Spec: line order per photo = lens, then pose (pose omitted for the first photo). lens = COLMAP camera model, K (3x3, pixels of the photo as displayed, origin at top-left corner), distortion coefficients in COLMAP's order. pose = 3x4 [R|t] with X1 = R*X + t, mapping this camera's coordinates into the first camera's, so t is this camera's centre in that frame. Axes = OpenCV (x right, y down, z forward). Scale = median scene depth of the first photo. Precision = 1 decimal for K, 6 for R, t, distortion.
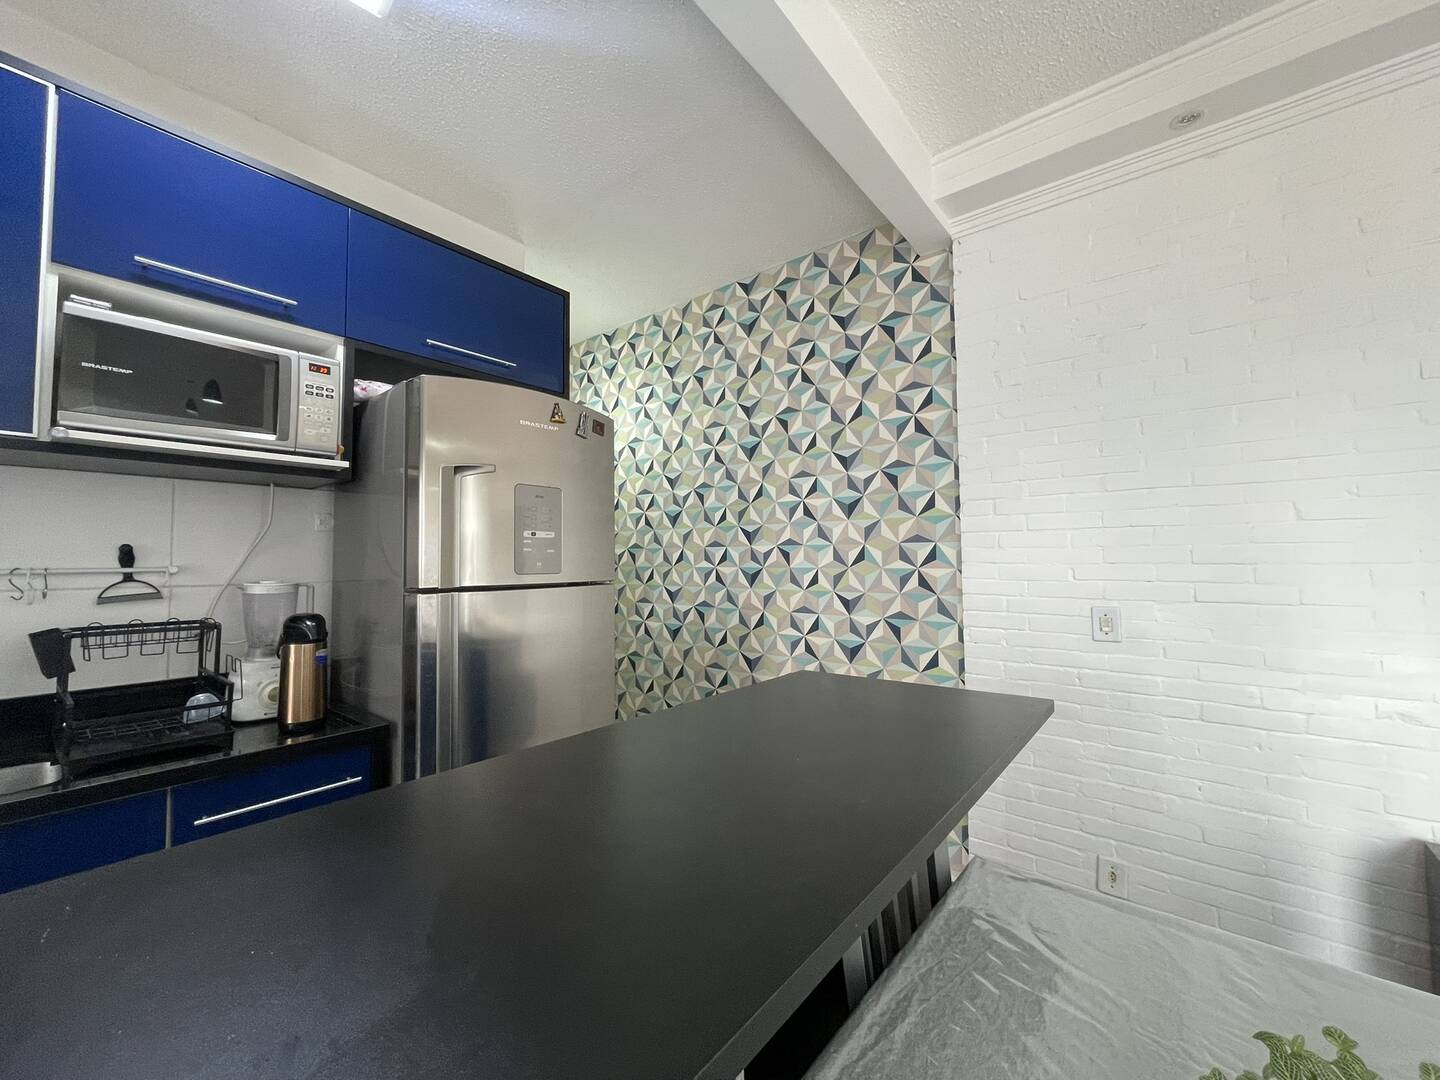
lens RADIAL K [[580.5, 0, 721.4], [0, 580.5, 534.3], [0, 0, 1]] dist [-0.005030, 0.000952]
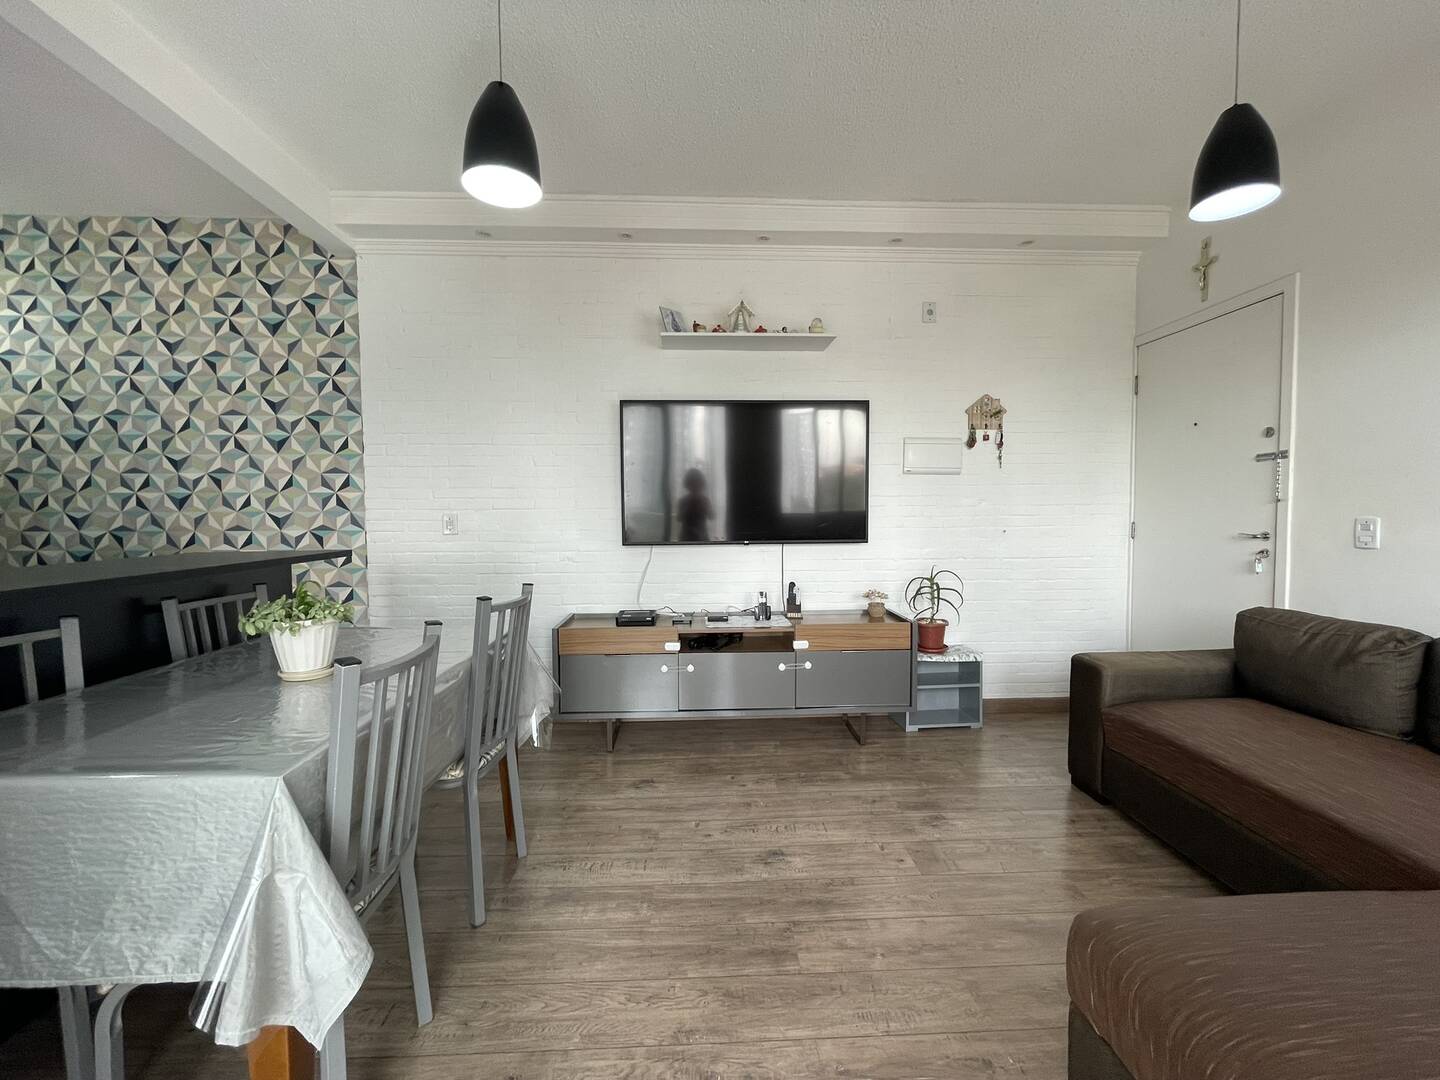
lens RADIAL K [[580.5, 0, 716.0], [0, 580.5, 533.0], [0, 0, 1]] dist [-0.005030, 0.000952]
pose [[0.747453, -0.027221, 0.663757, 0.090429], [-0.030140, 0.996742, 0.074817, 0.022742], [-0.663630, -0.075928, 0.744197, -0.548468]]
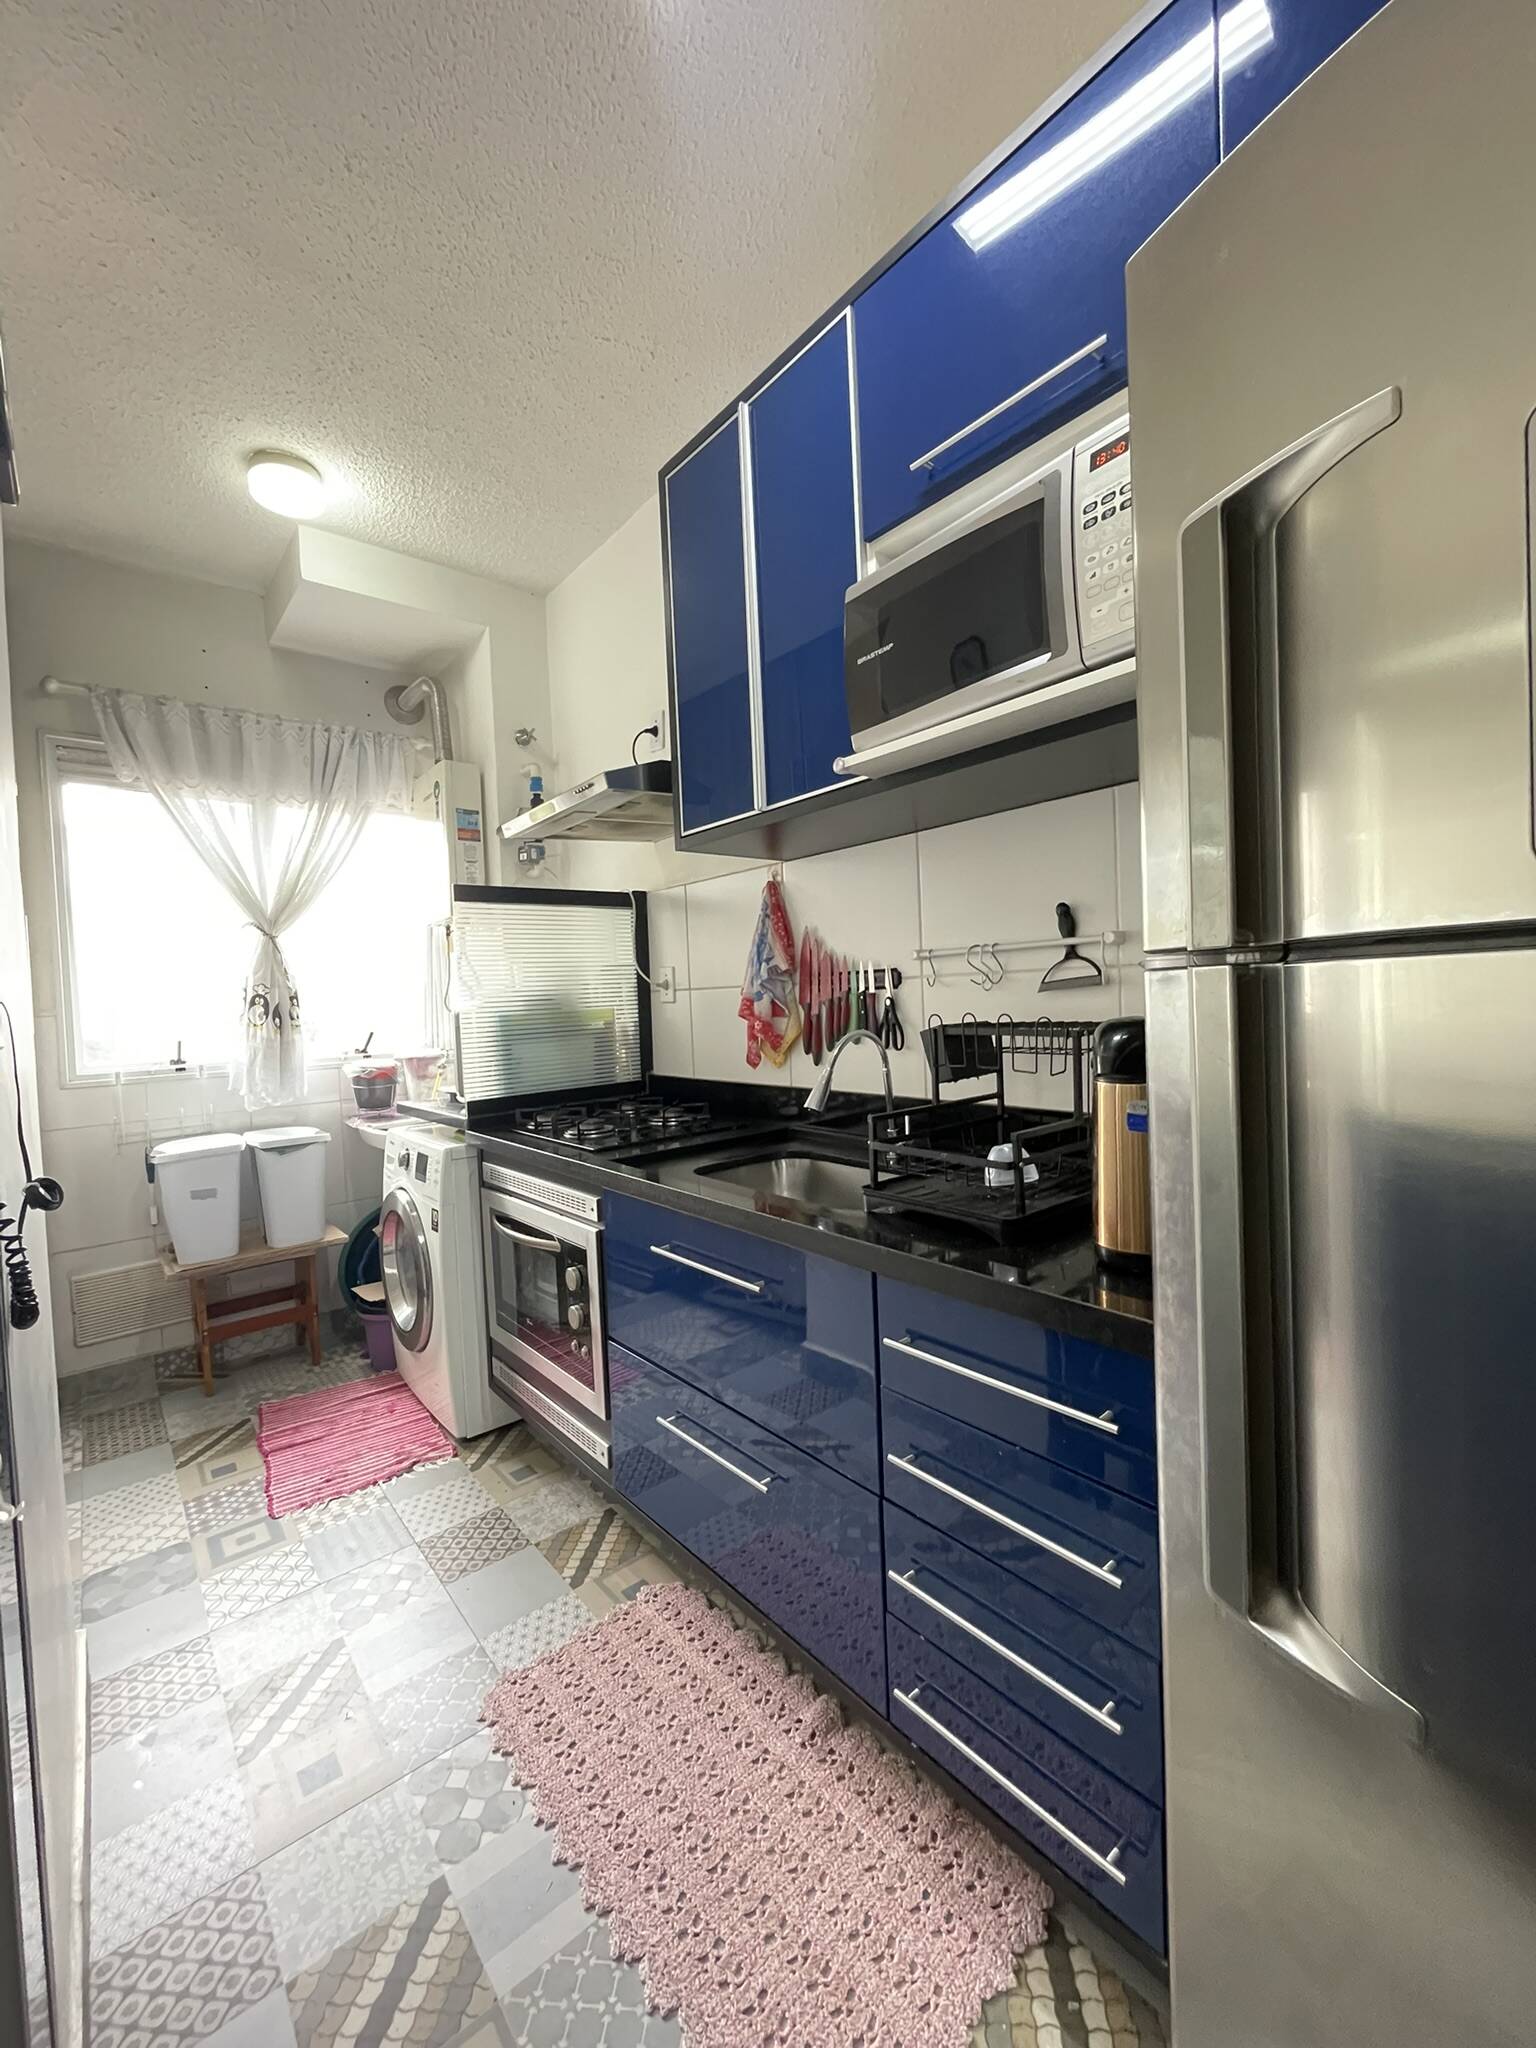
lens RADIAL K [[825.5, 0, 775.2], [0, 825.5, 1019.9], [0, 0, 1]] dist [-0.005030, 0.000952]
pose [[-0.189640, 0.045635, -0.980793, -0.018611], [0.089883, 0.995532, 0.028941, 0.057666], [0.977731, -0.082668, -0.192894, 0.519056]]
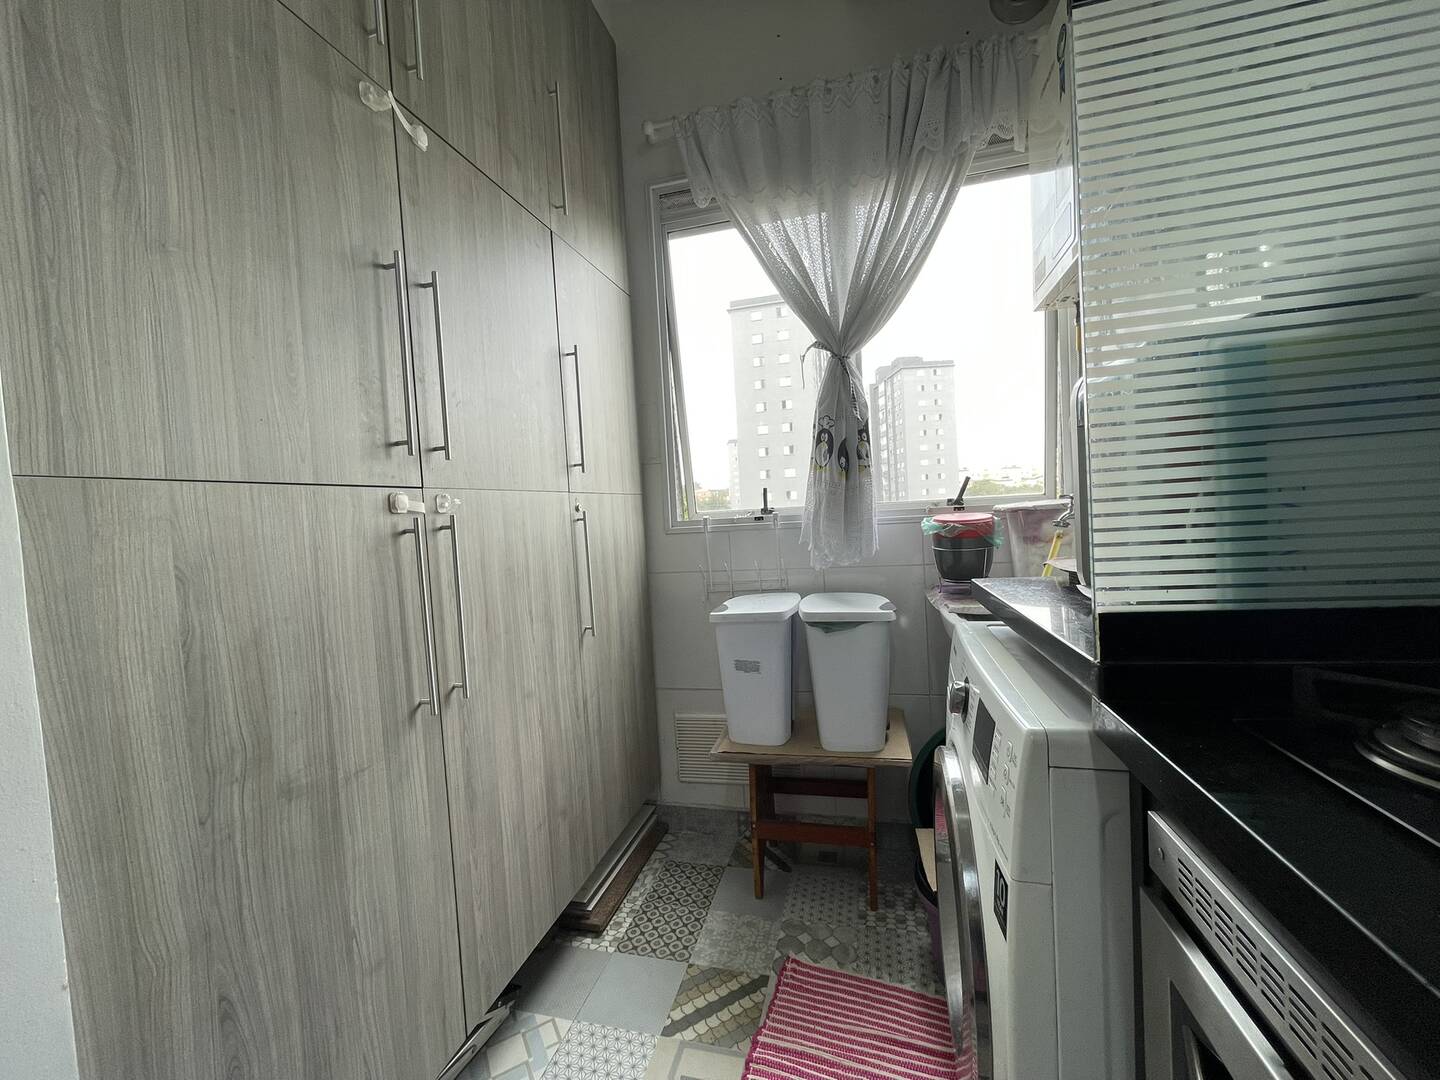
lens RADIAL K [[580.5, 0, 718.8], [0, 580.5, 534.6], [0, 0, 1]] dist [-0.005030, 0.000952]
pose [[-0.909397, 0.077289, -0.408685, -0.606388], [0.085088, 0.996373, -0.000905, 0.100478], [0.407132, -0.035597, -0.912675, 0.156862]]
